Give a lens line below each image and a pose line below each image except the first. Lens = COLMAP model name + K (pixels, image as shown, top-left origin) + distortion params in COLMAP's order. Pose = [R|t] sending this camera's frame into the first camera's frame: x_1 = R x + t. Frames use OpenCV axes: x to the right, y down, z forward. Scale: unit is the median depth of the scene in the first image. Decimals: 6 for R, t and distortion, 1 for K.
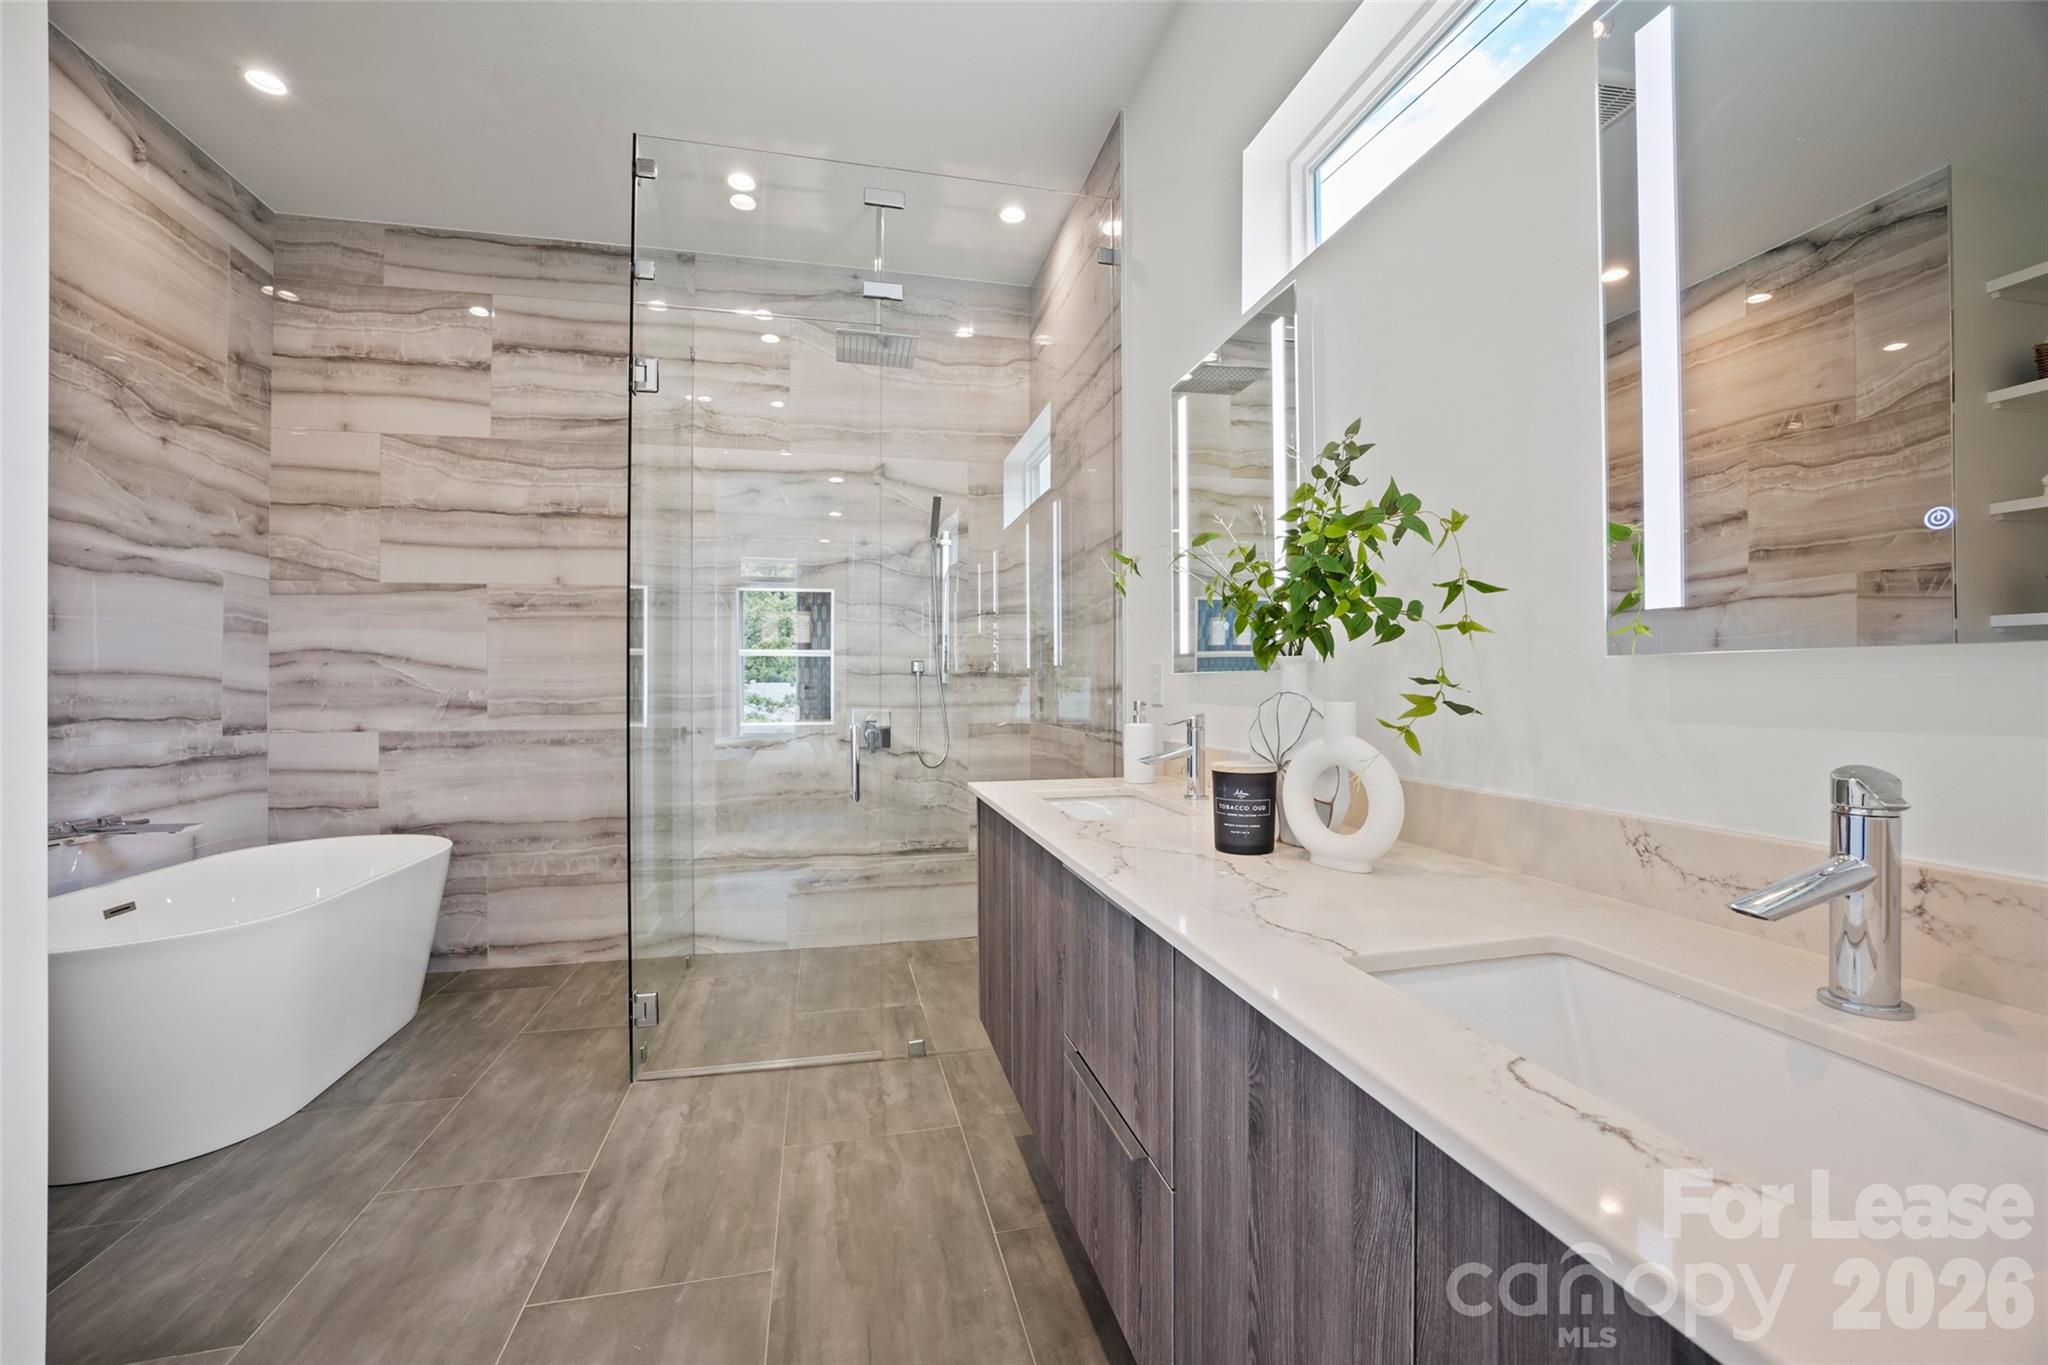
lens RADIAL K [[796.0, 0, 1027.6], [0, 796.0, 673.2], [0, 0, 1]] dist [-0.049482, 0.012932]
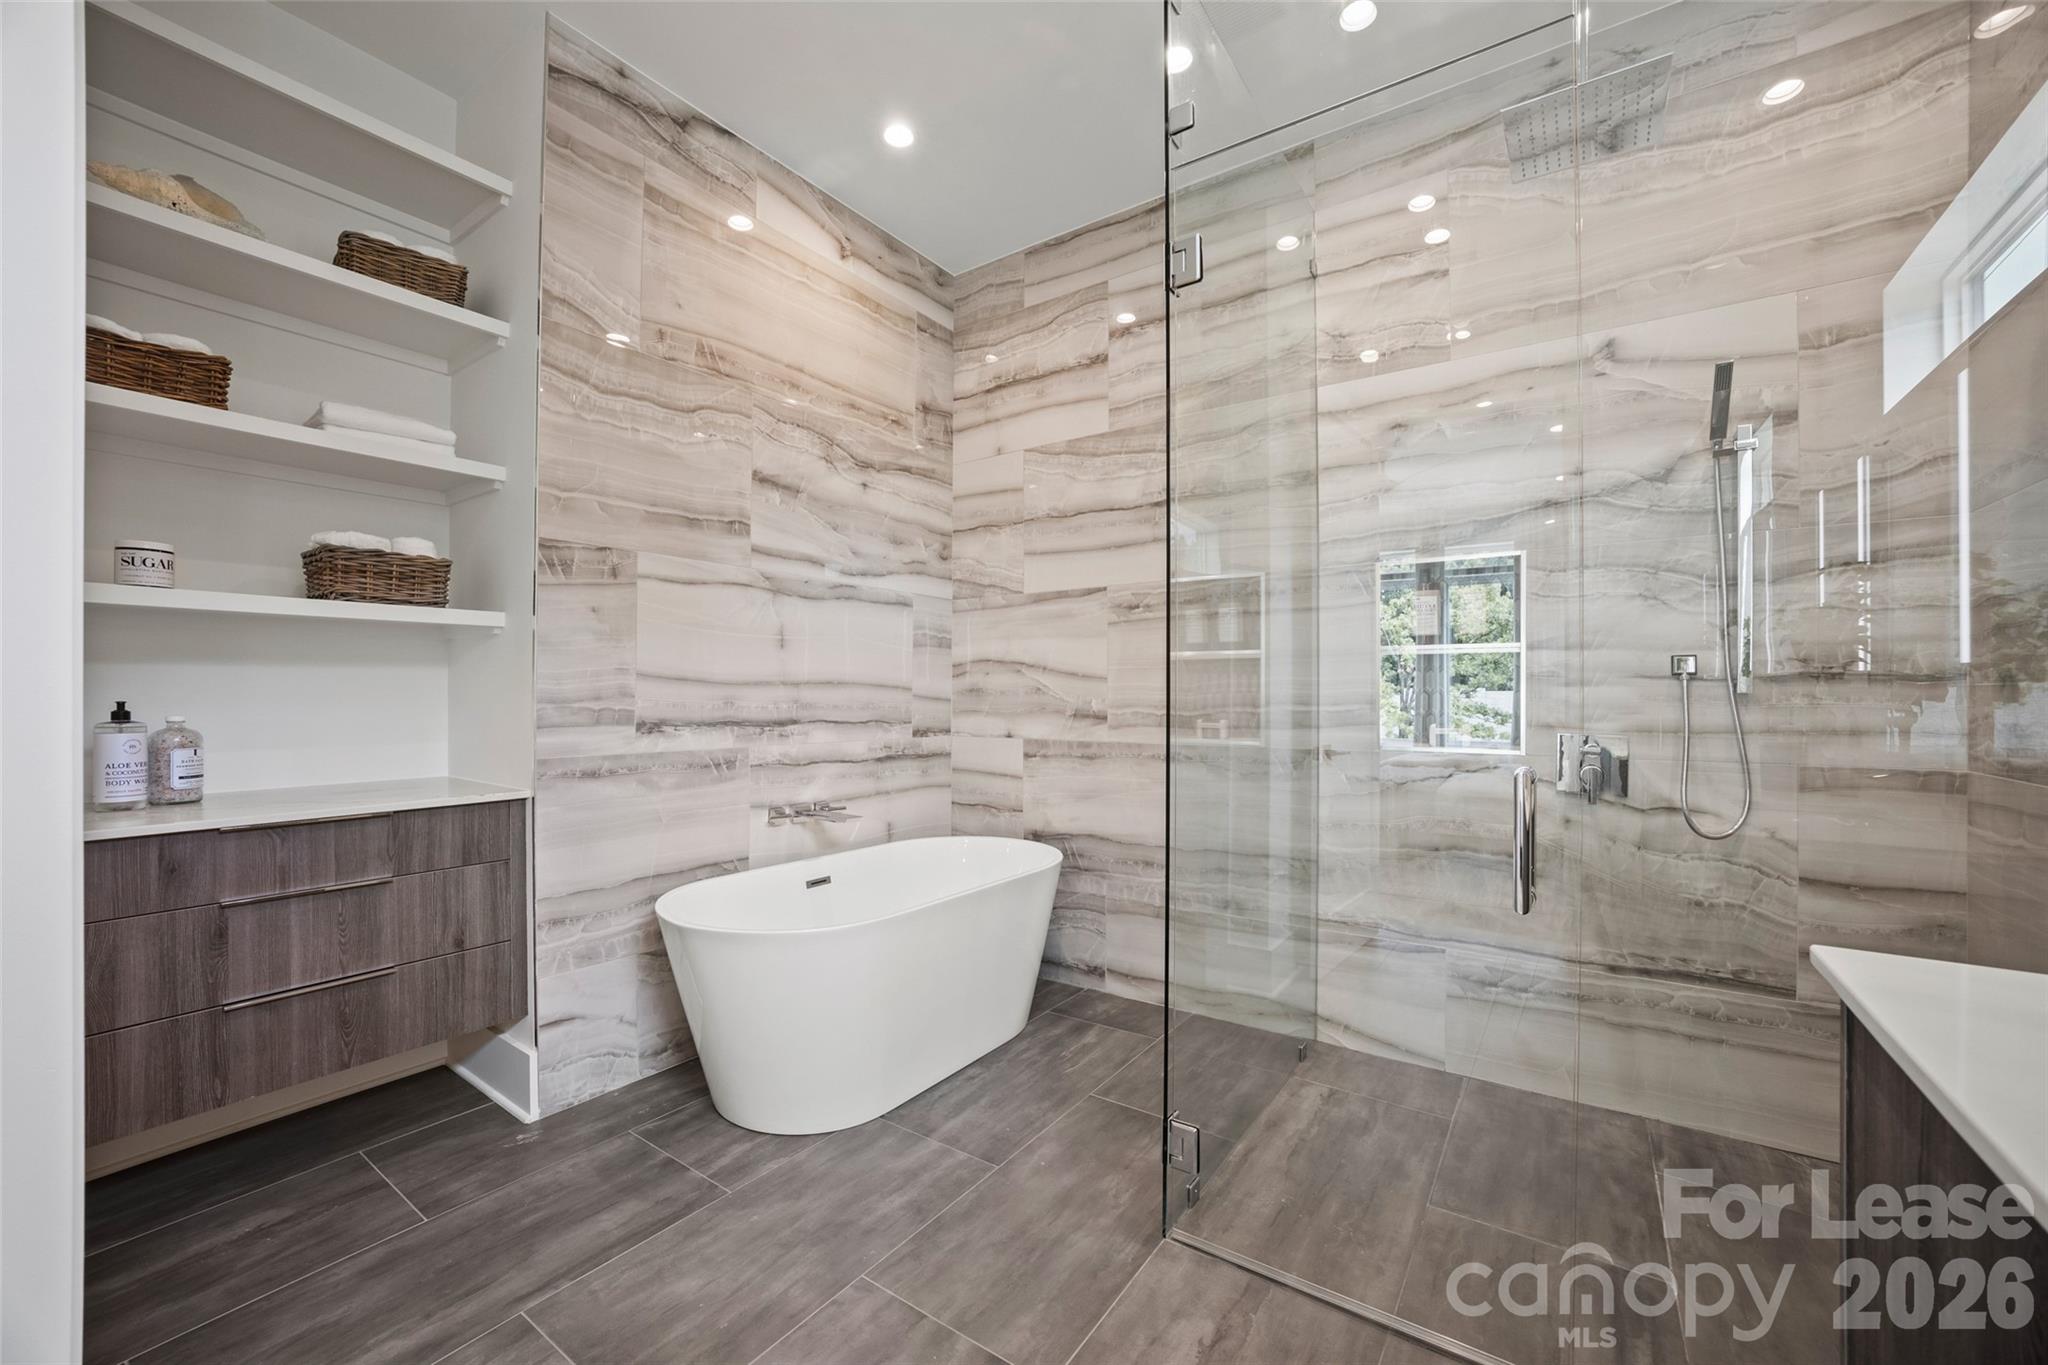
lens RADIAL K [[809.7, 0, 1022.8], [0, 809.7, 695.2], [0, 0, 1]] dist [-0.048573, 0.015669]
pose [[0.660301, 0.005255, -0.750983, -0.026152], [0.008234, 0.999865, 0.014236, 0.002487], [0.750956, -0.015584, 0.660168, 0.287500]]
